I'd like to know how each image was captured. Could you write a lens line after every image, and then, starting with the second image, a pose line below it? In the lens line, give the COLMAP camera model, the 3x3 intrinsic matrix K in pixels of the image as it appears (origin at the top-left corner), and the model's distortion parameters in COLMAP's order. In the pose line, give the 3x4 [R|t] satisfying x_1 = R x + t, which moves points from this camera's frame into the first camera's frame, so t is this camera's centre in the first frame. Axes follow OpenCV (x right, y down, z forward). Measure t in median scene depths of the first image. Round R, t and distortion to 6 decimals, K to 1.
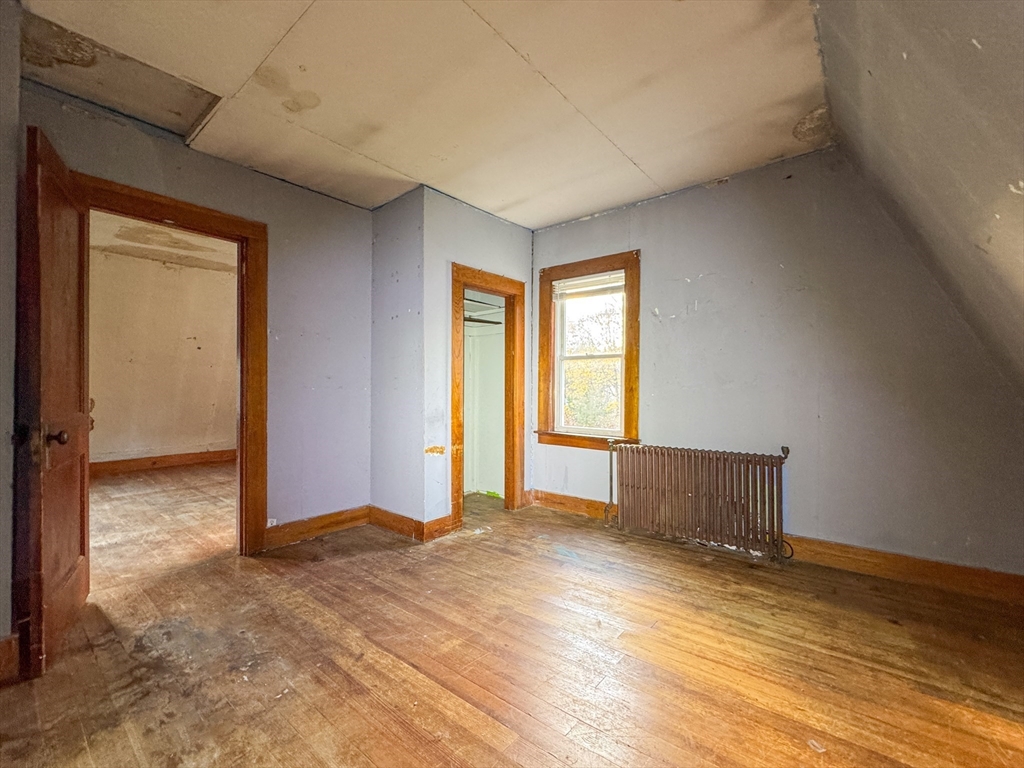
lens RADIAL K [[439.2, 0, 512.8], [0, 439.2, 385.7], [0, 0, 1]] dist [-0.003617, -0.000475]
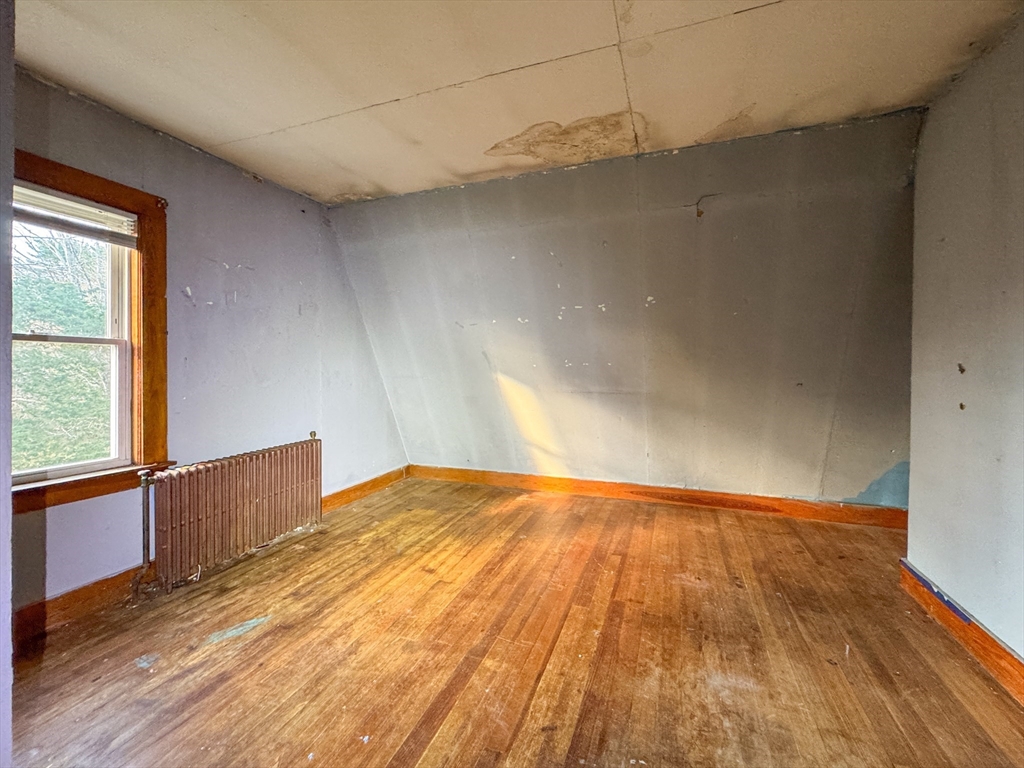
lens RADIAL K [[415.7, 0, 513.1], [0, 415.7, 374.9], [0, 0, 1]] dist [-0.000907, 0.000156]
pose [[-0.315584, -0.019273, 0.948702, -0.819072], [-0.014282, 0.999777, 0.015560, -0.060088], [-0.948790, -0.008638, -0.315789, 1.007197]]
